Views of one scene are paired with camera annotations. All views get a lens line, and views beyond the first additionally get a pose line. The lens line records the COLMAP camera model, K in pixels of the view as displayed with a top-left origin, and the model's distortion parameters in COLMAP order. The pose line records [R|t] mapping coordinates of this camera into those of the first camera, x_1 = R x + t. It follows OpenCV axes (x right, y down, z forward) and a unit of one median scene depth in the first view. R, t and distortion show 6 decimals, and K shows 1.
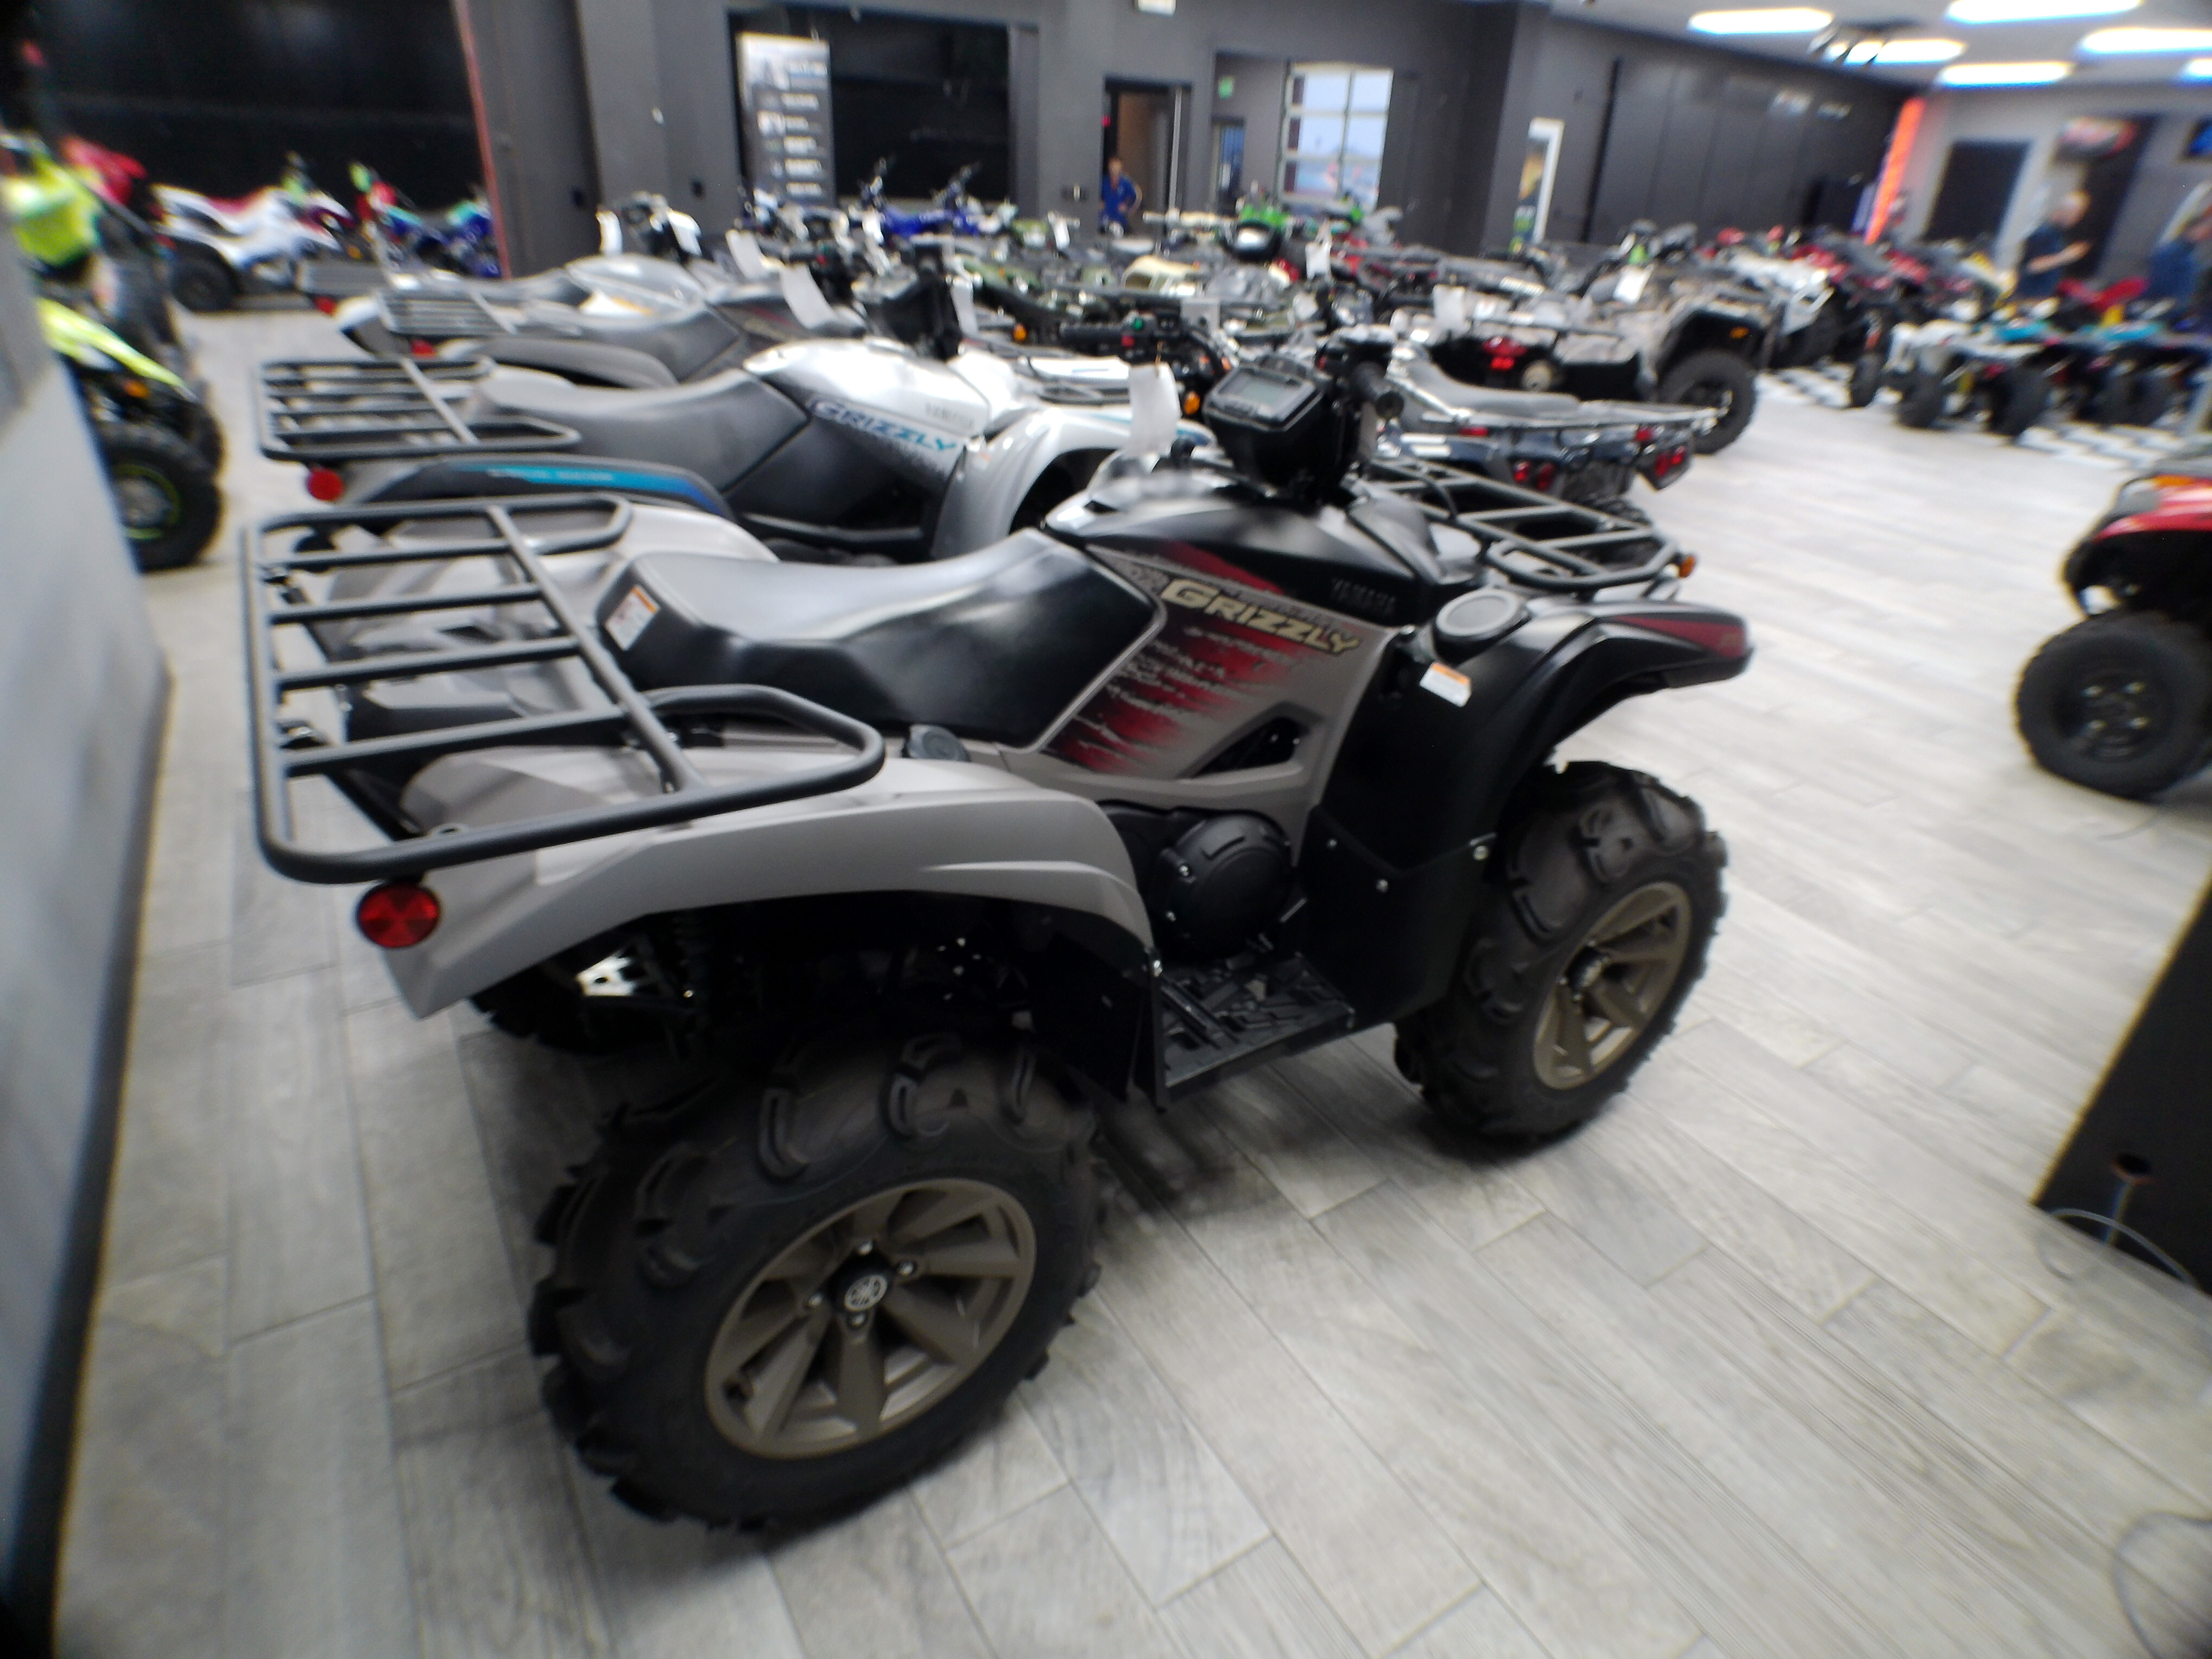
lens RADIAL K [[1208.8, 0, 1120.9], [0, 1208.8, 838.8], [0, 0, 1]] dist [-0.059257, 0.022356]
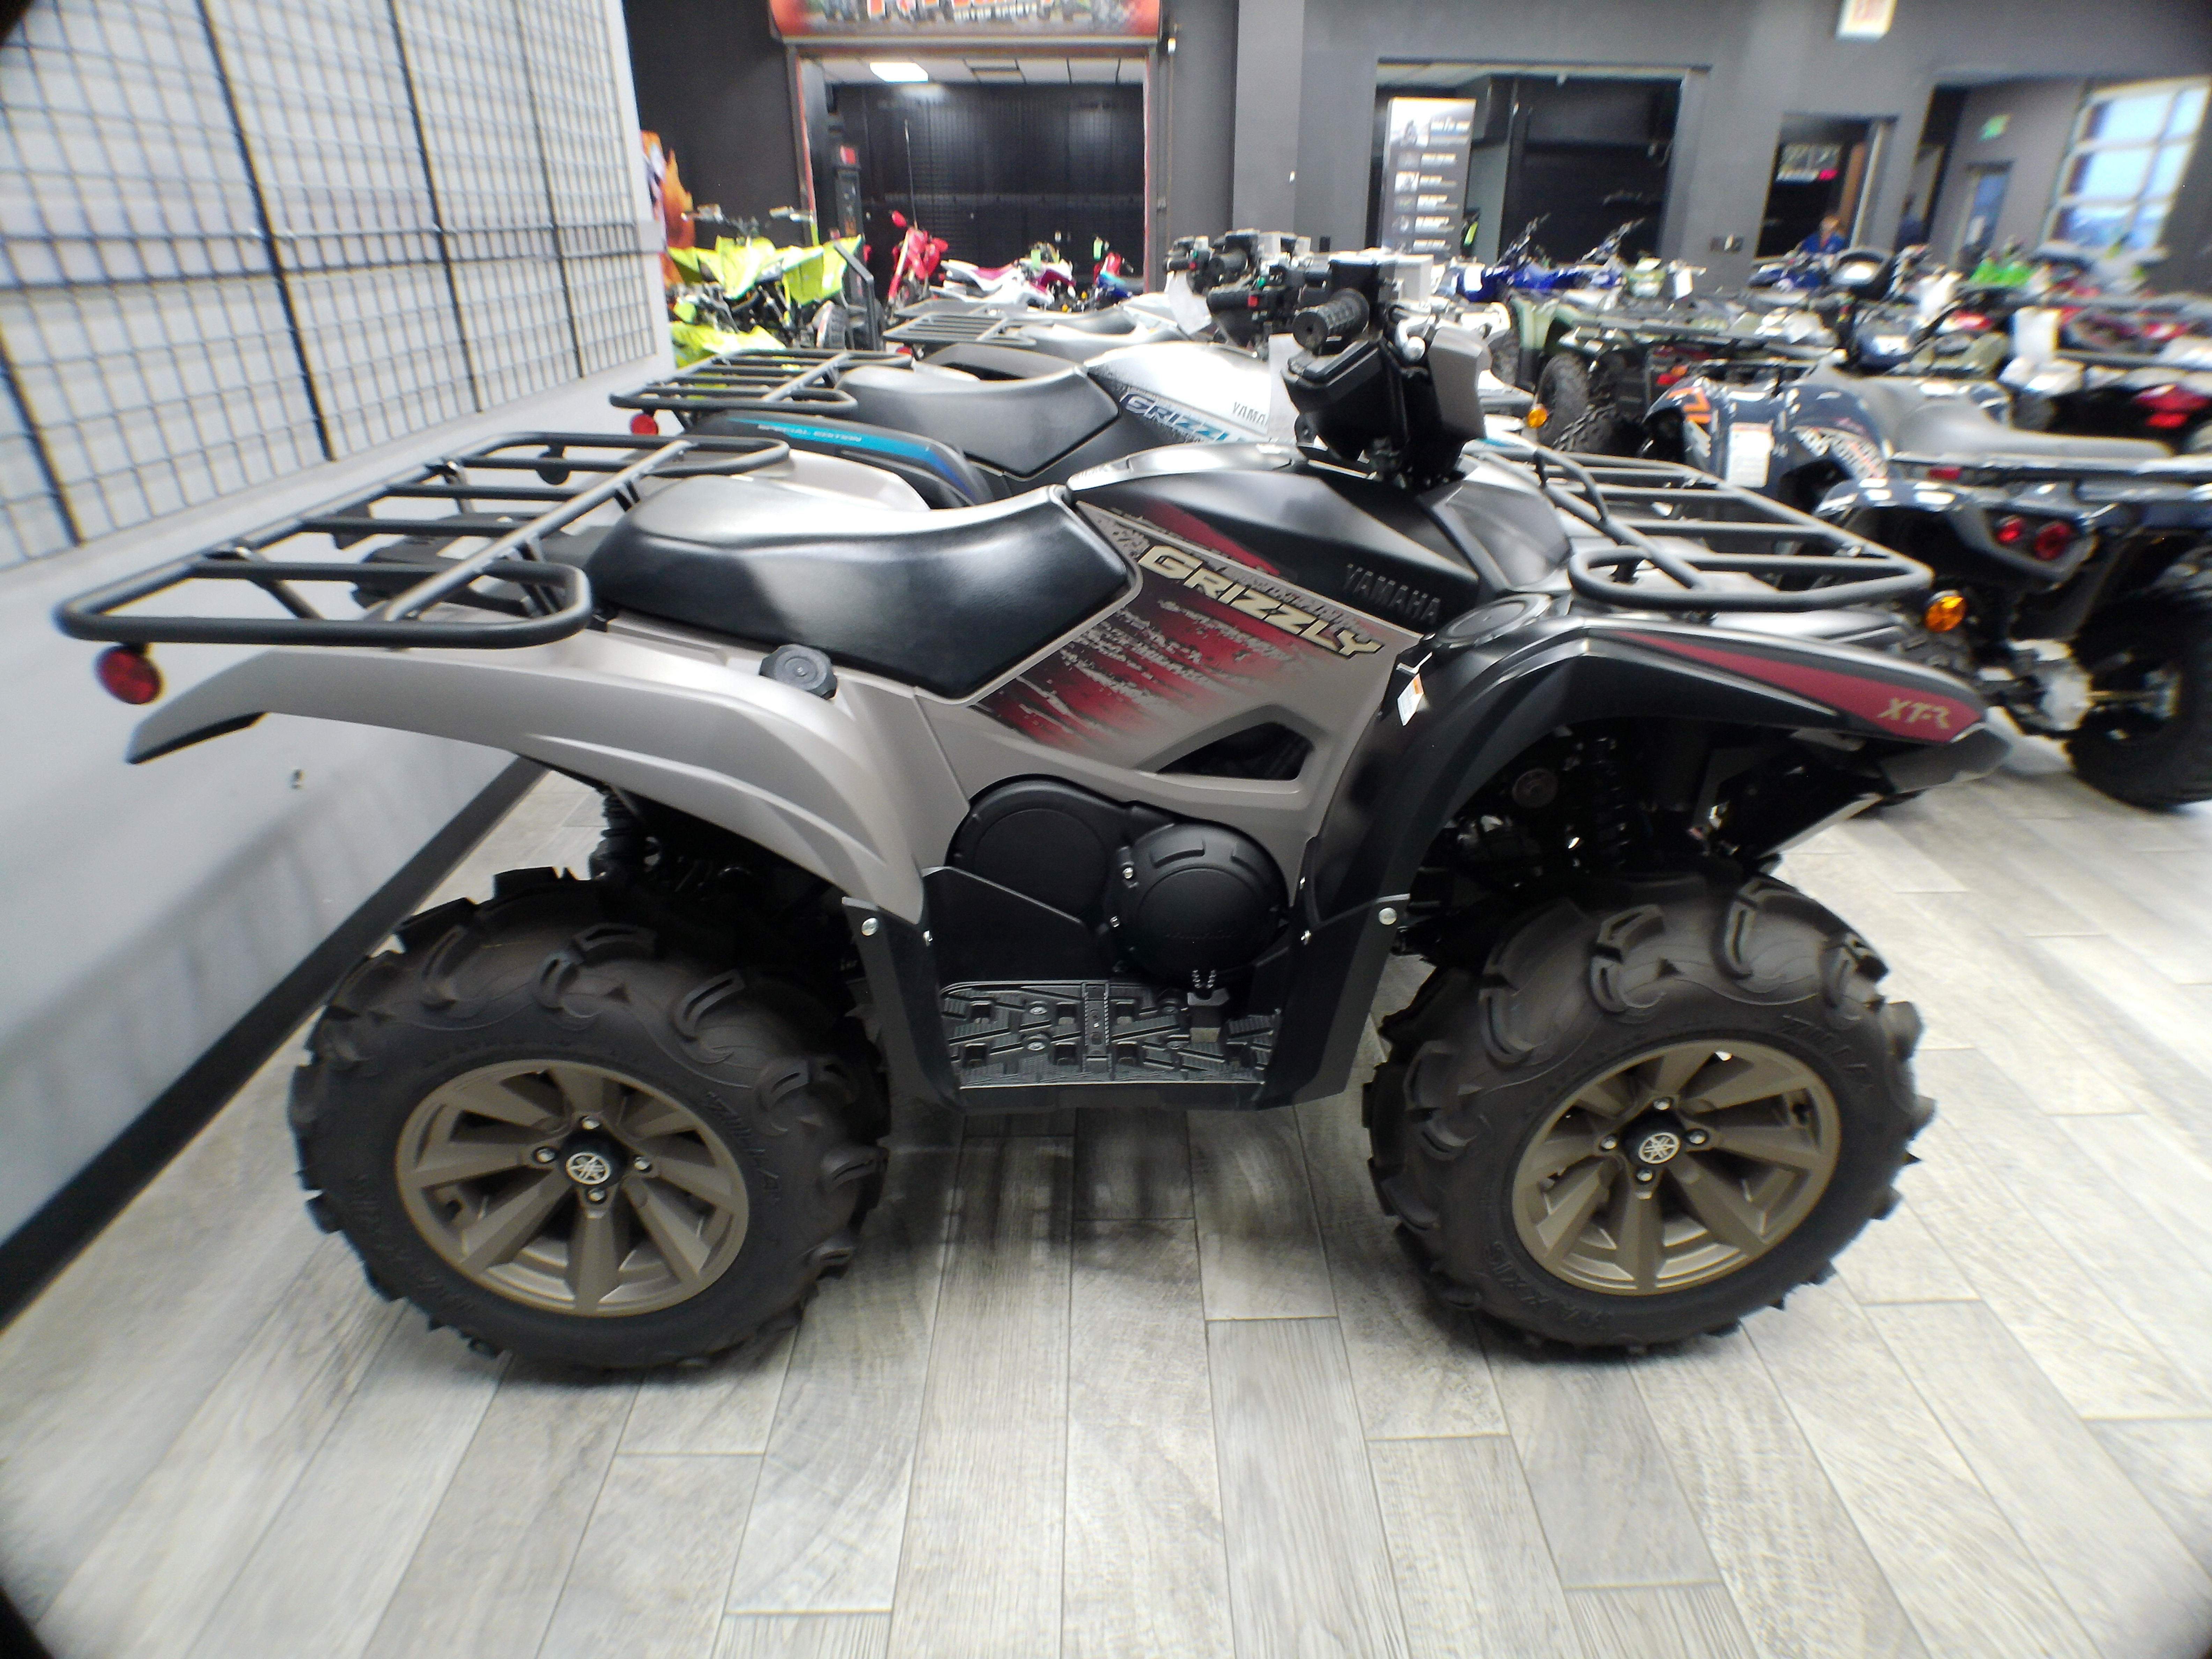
lens RADIAL K [[1188.8, 0, 1106.0], [0, 1188.8, 829.5], [0, 0, 1]] dist [-0.048548, 0.018346]
pose [[0.856417, 0.195849, -0.477696, 0.450536], [-0.220541, 0.975367, 0.004502, -0.005258], [0.466811, 0.101496, 0.878514, 0.222029]]
